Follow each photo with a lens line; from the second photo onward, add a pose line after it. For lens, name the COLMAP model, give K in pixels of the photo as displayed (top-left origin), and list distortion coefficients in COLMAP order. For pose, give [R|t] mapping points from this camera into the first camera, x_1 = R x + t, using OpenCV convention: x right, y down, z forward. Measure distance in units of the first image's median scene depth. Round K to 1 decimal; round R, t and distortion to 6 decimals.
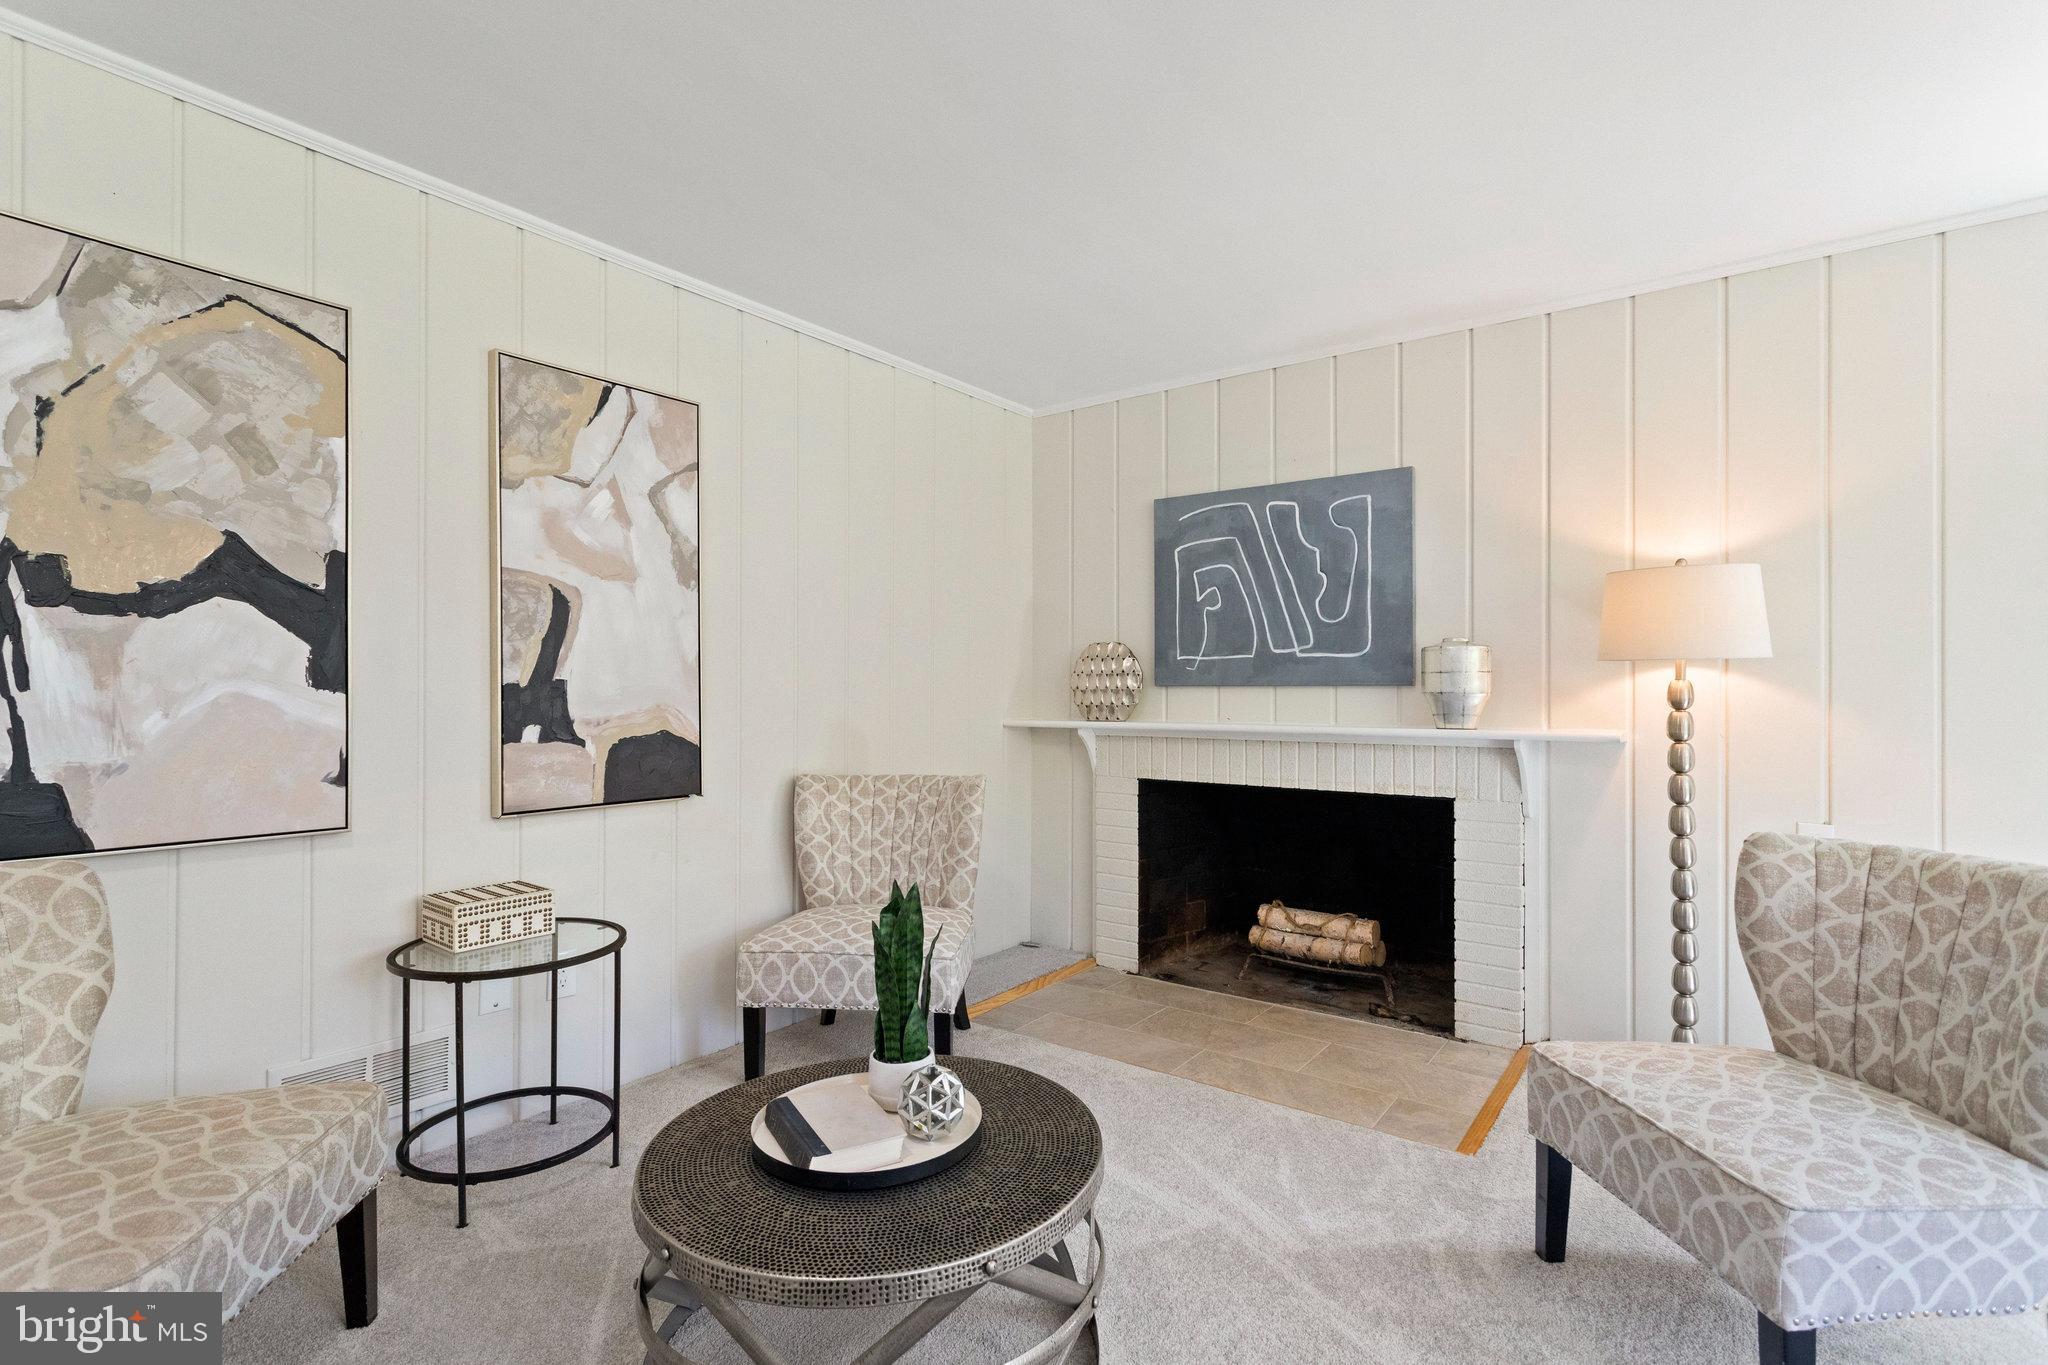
lens RADIAL K [[971.5, 0, 1028.0], [0, 971.5, 687.2], [0, 0, 1]] dist [0.006678, -0.000473]
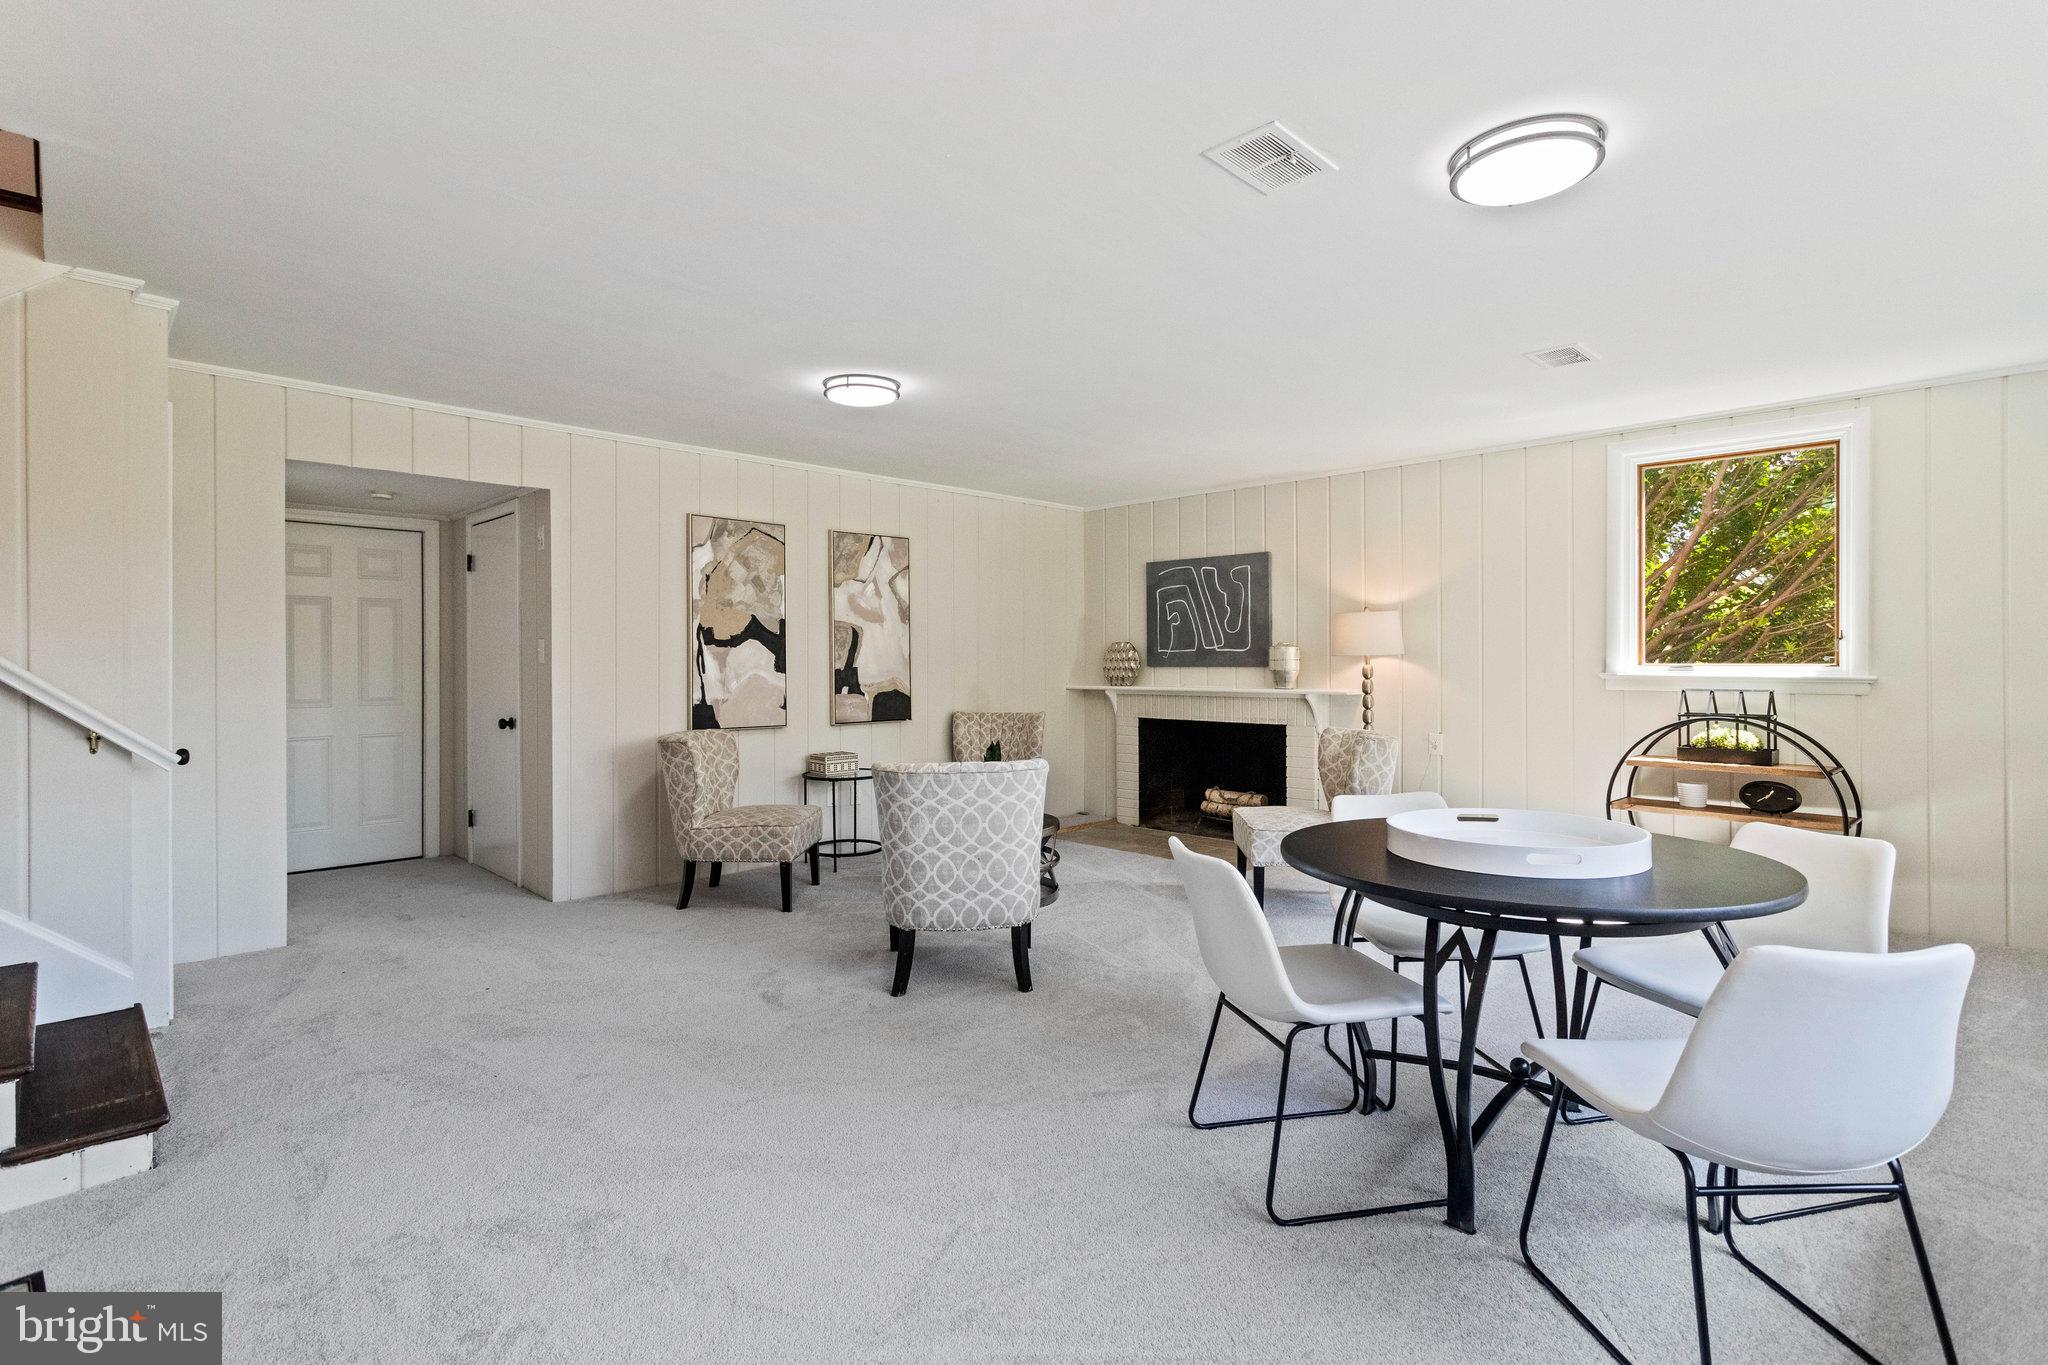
lens RADIAL K [[971.5, 0, 1019.9], [0, 971.5, 665.1], [0, 0, 1]] dist [0.006678, -0.000473]
pose [[0.988002, -0.004573, -0.154374, 0.252045], [0.005588, 0.999966, 0.006143, -0.022941], [0.154341, -0.006932, 0.987993, -1.166711]]
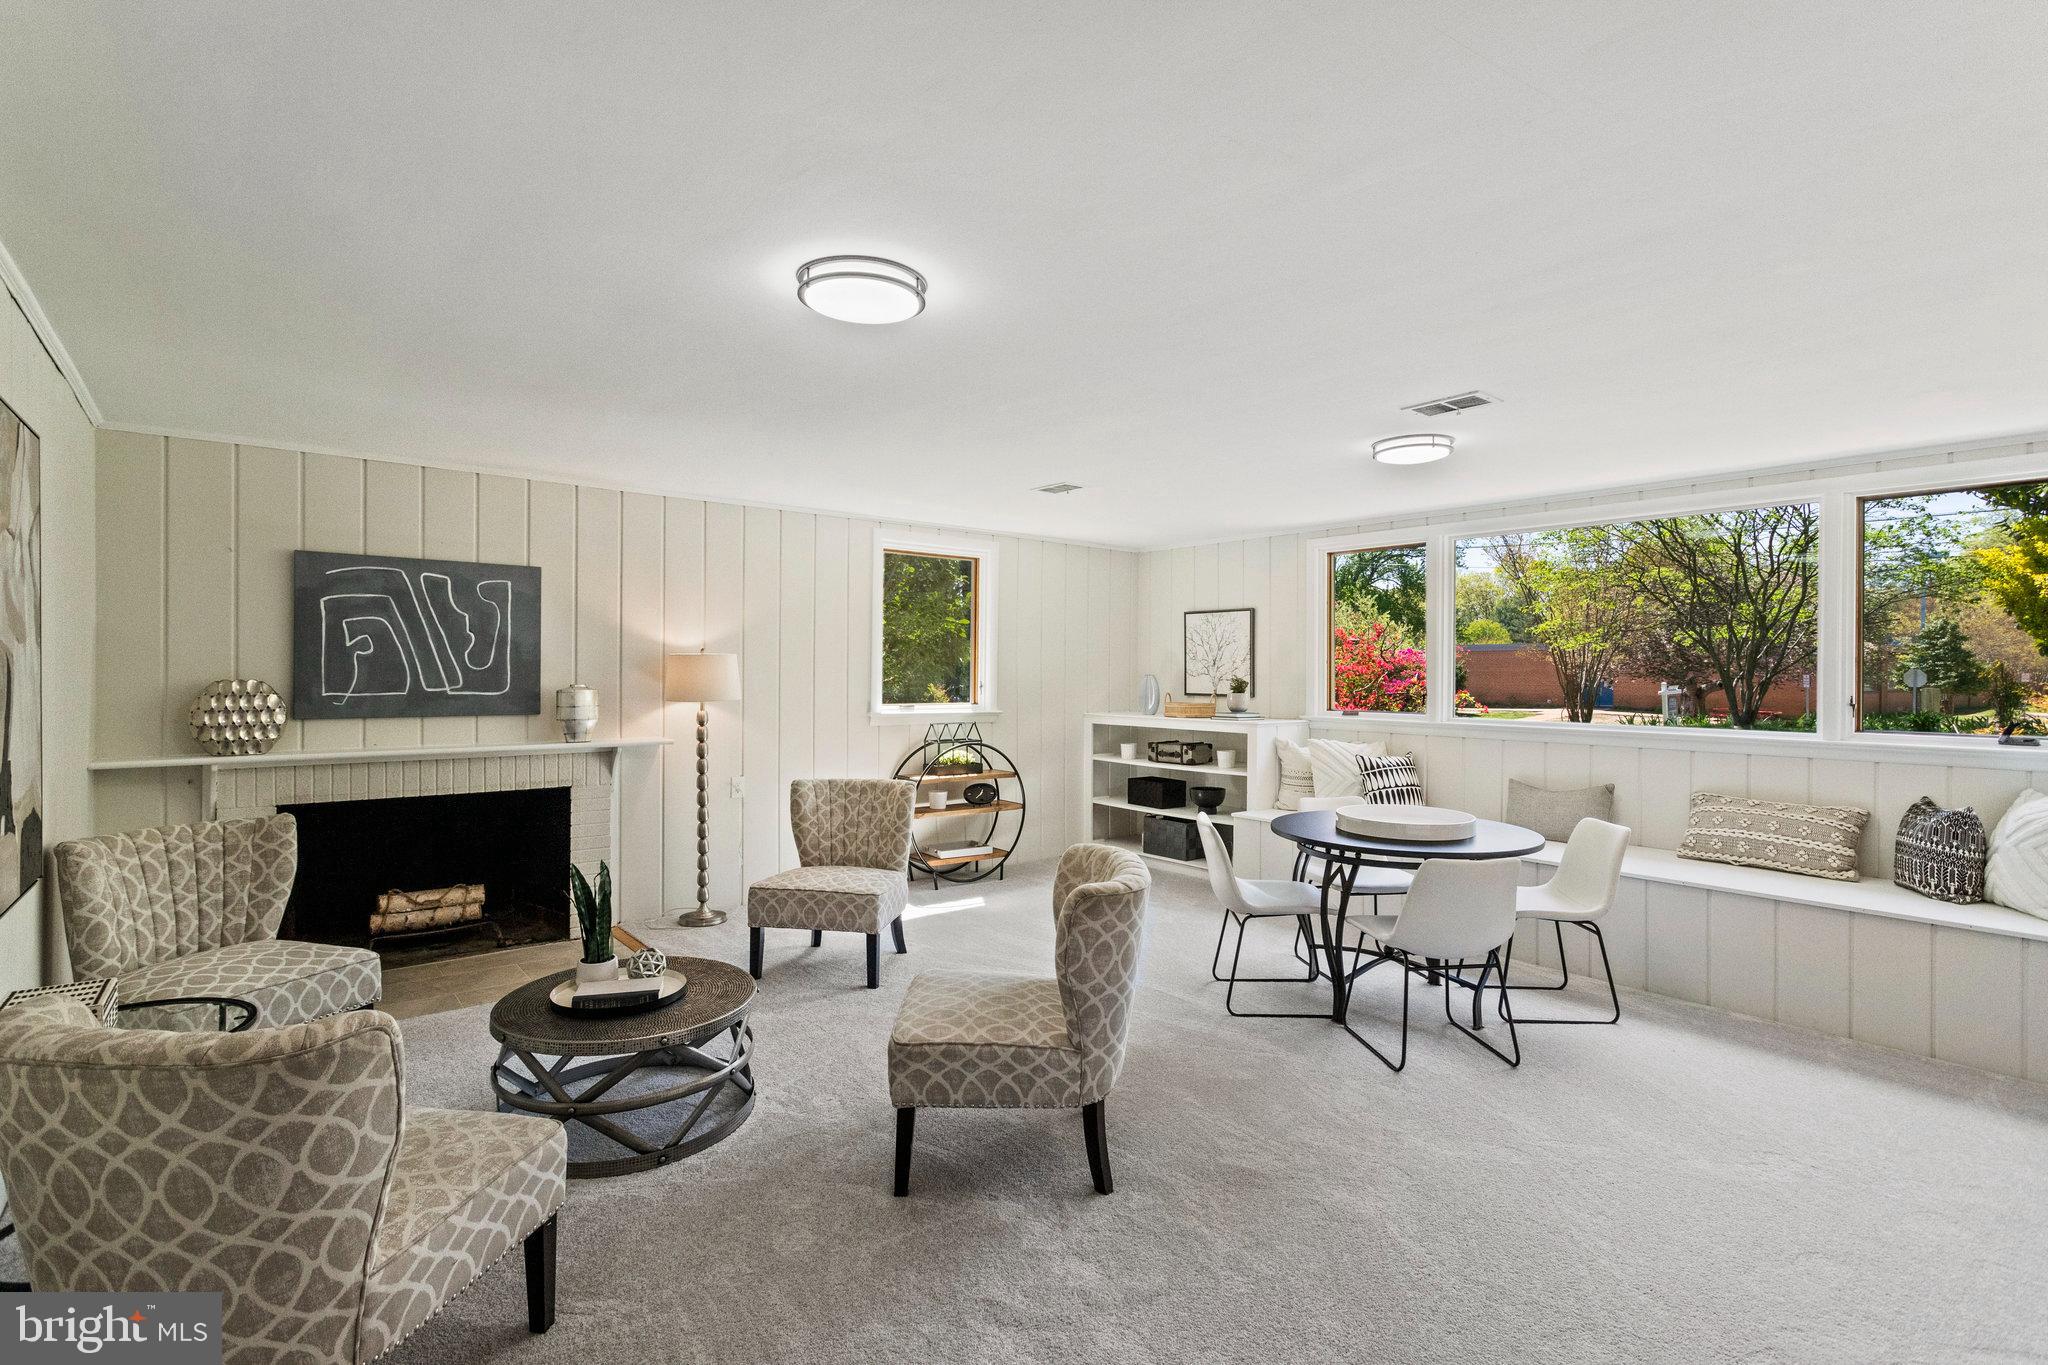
lens RADIAL K [[971.5, 0, 1013.6], [0, 971.5, 673.0], [0, 0, 1]] dist [0.006678, -0.000473]
pose [[0.258590, -0.001406, 0.965986, -1.041786], [-0.009008, 0.999952, 0.003867, -0.094381], [-0.965945, -0.009702, 0.258565, -0.103399]]
